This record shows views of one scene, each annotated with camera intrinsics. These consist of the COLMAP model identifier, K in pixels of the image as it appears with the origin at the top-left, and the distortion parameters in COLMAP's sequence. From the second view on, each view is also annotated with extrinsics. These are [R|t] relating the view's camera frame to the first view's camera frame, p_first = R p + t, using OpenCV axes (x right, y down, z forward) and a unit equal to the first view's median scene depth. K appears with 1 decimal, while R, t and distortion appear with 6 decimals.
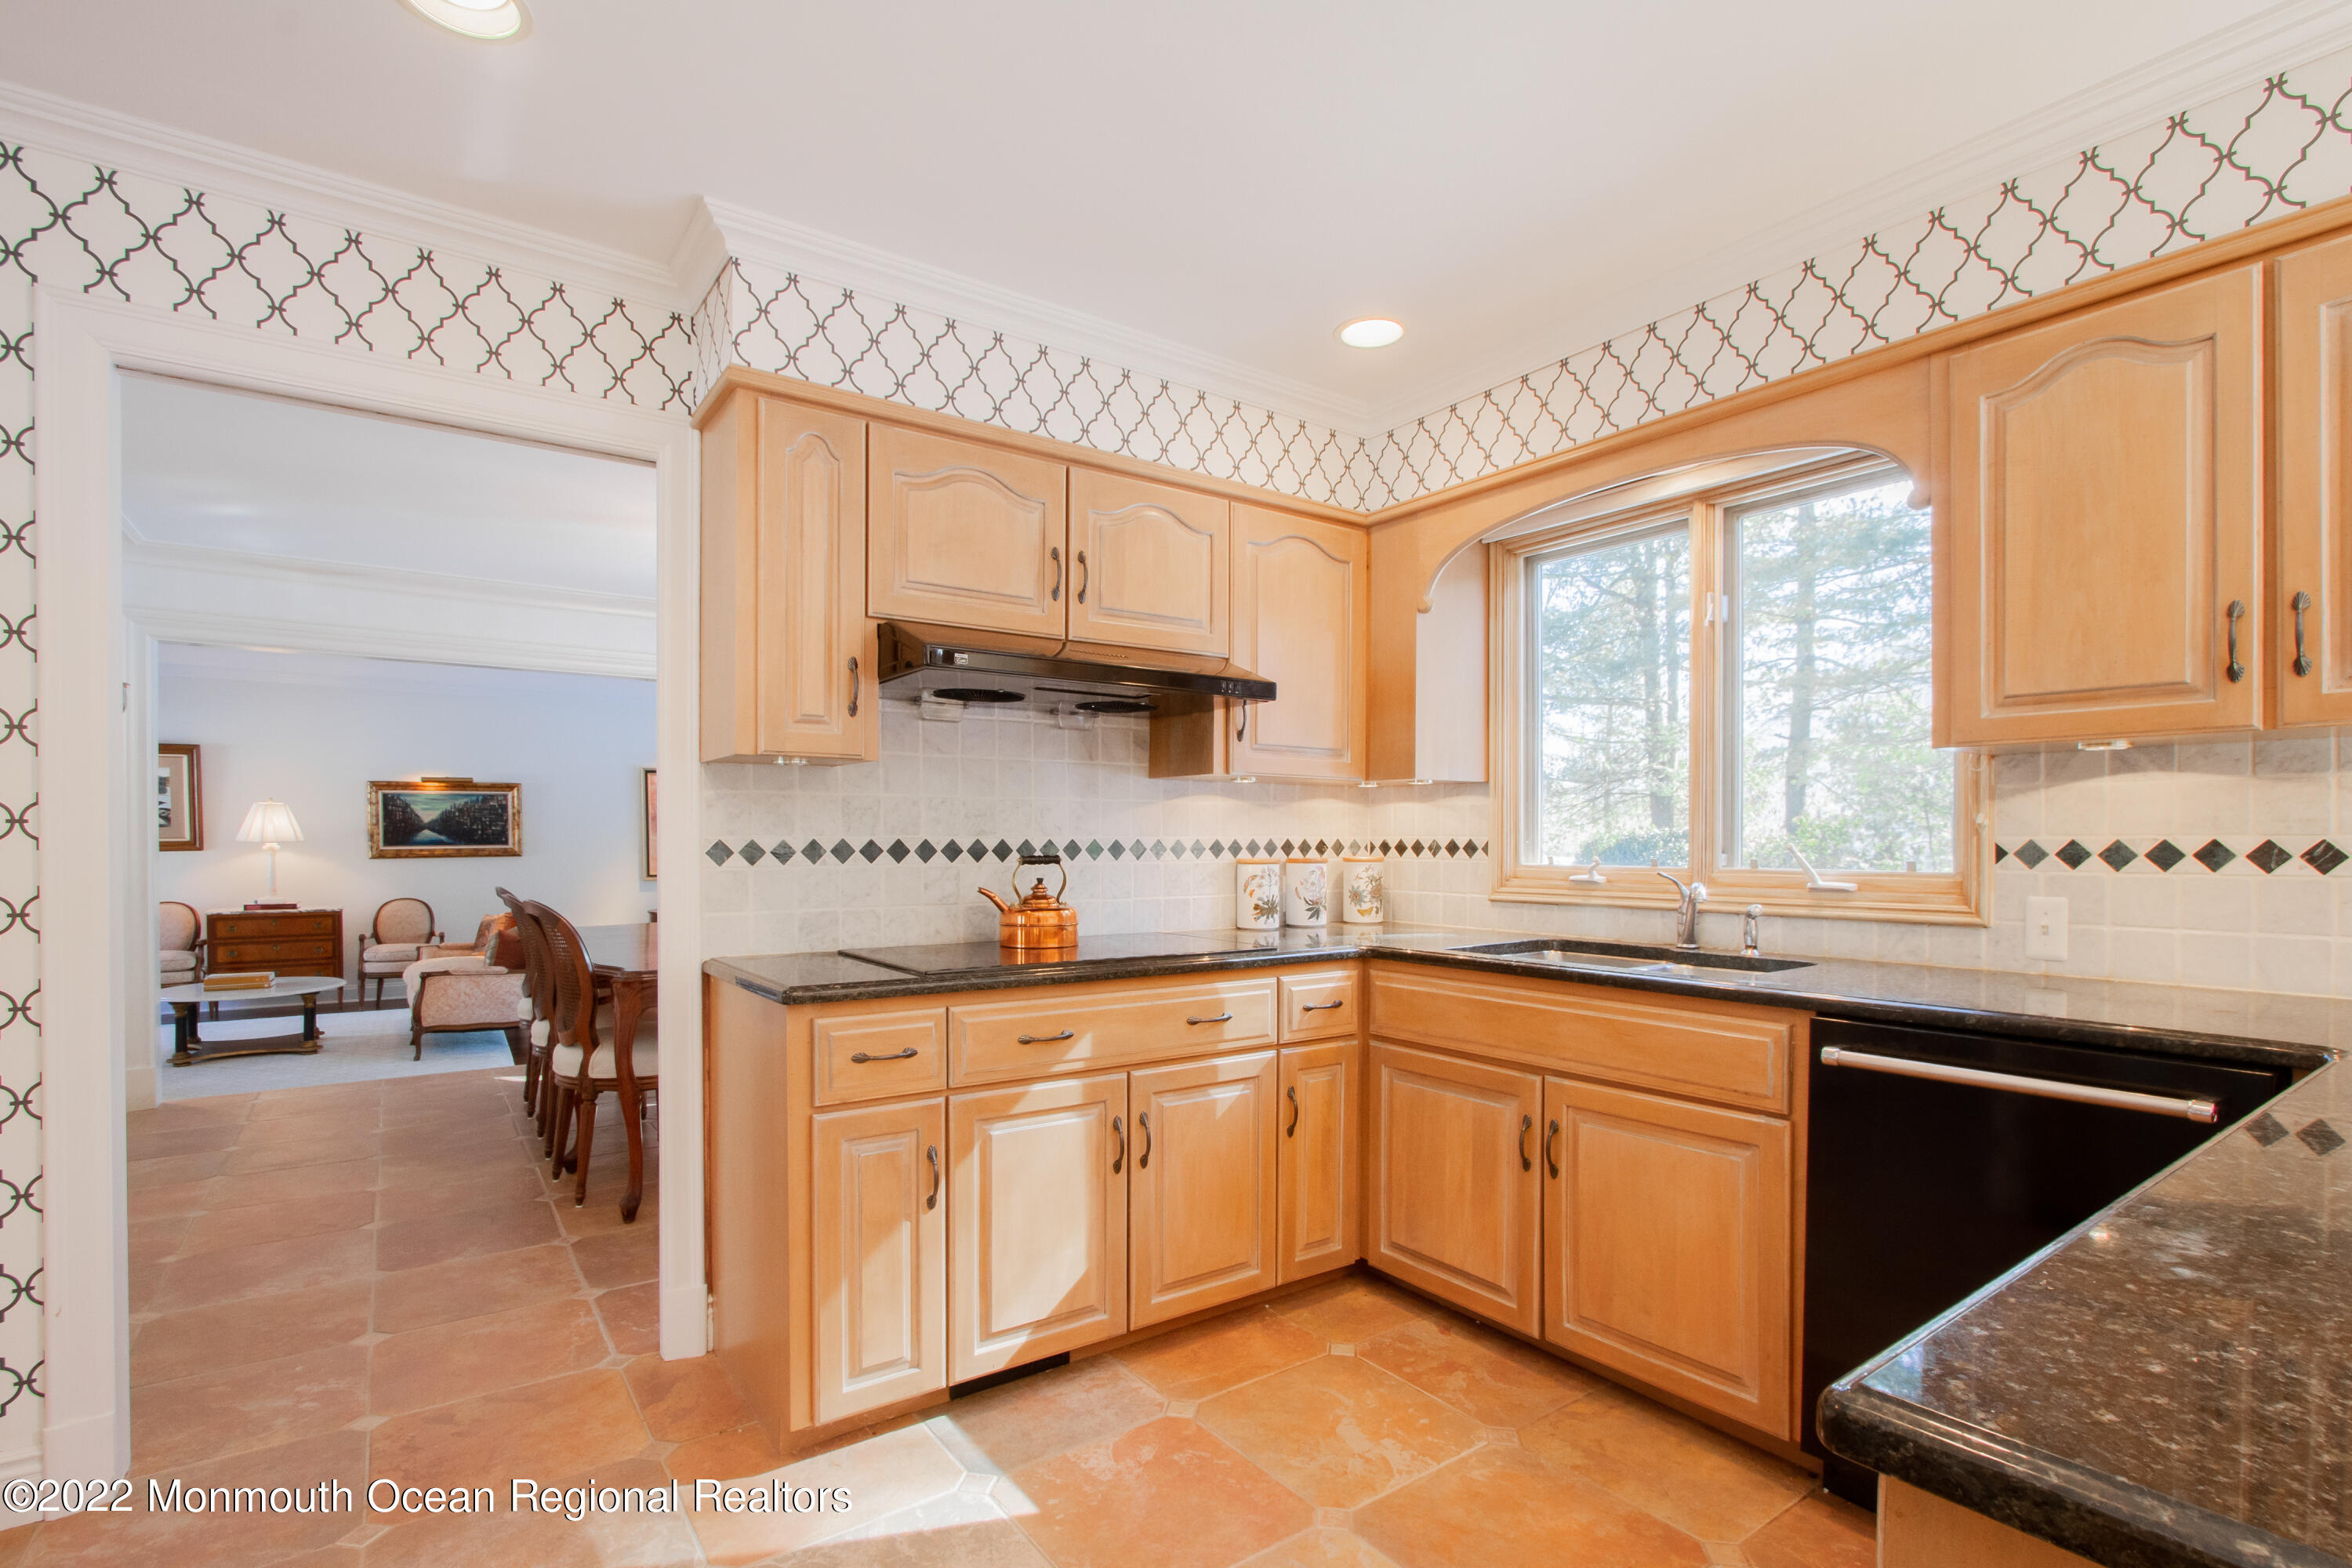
lens RADIAL K [[1098.0, 0, 1207.6], [0, 1098.0, 855.5], [0, 0, 1]] dist [-0.013337, 0.000919]
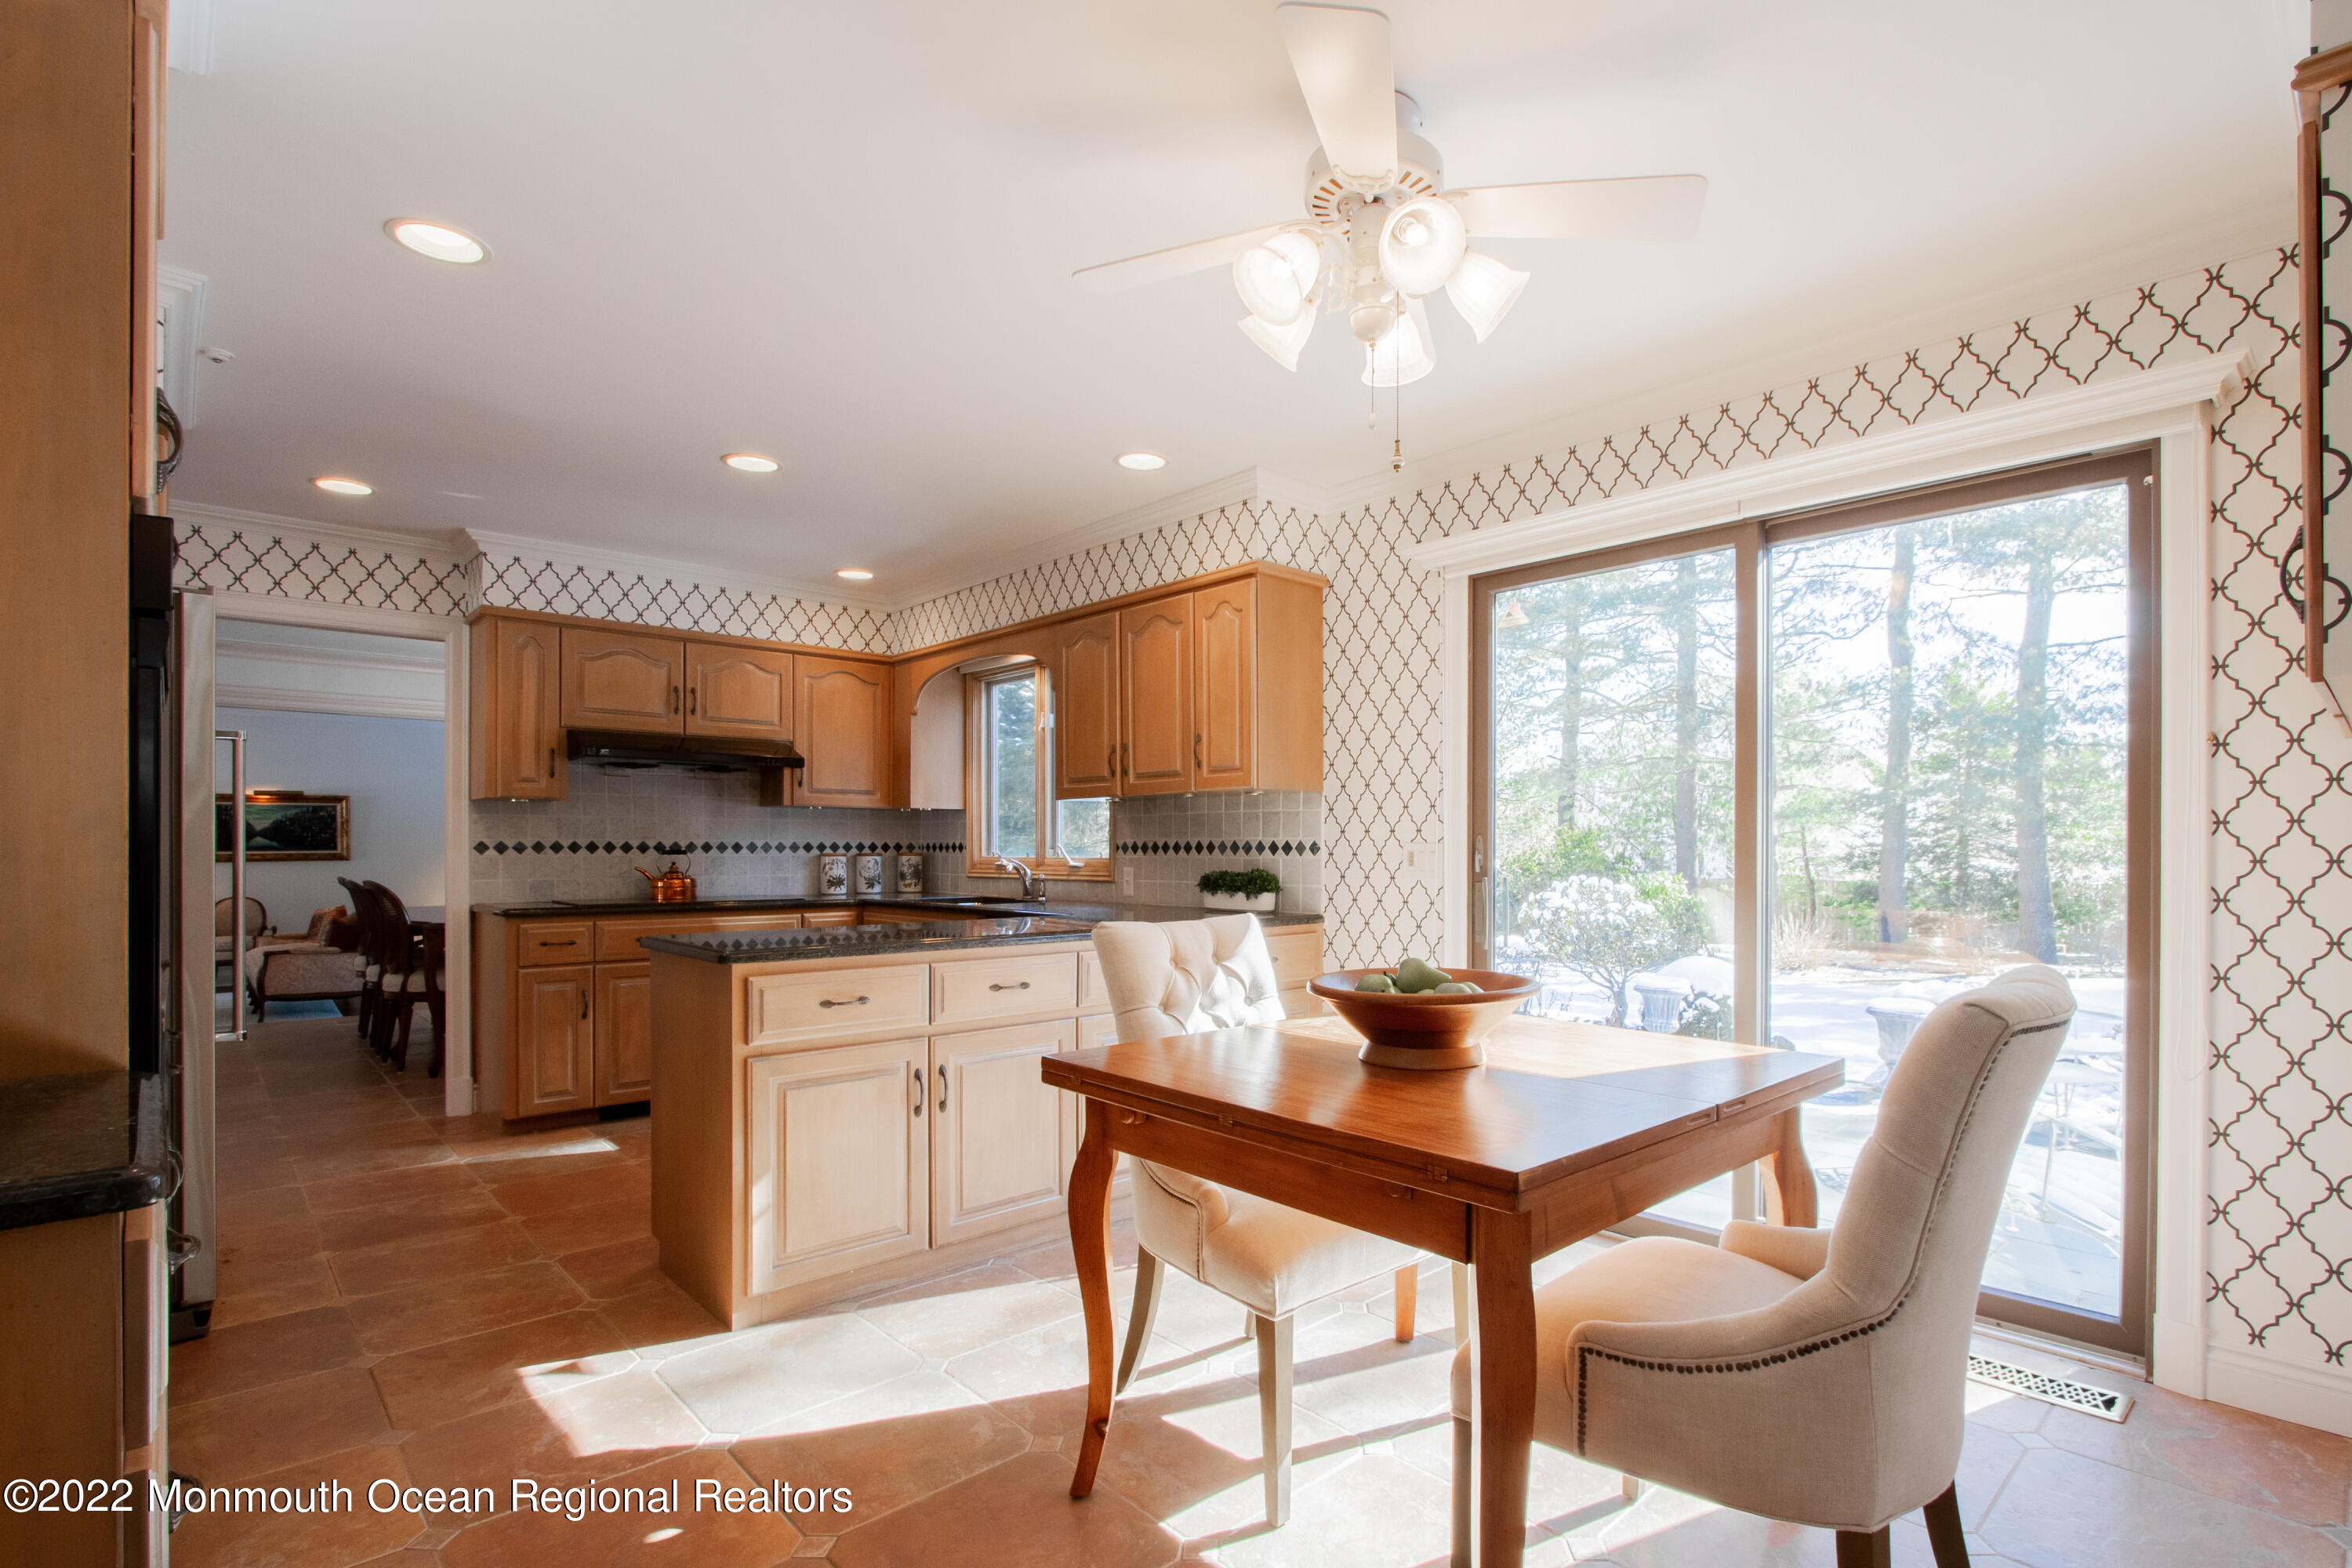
lens RADIAL K [[1167.7, 0, 1293.8], [0, 1167.7, 855.8], [0, 0, 1]] dist [-0.003180, -0.000072]
pose [[0.991978, -0.000832, 0.126412, 0.625310], [0.002008, 0.999956, -0.009169, 0.029943], [-0.126398, 0.009349, 0.991935, -1.061418]]
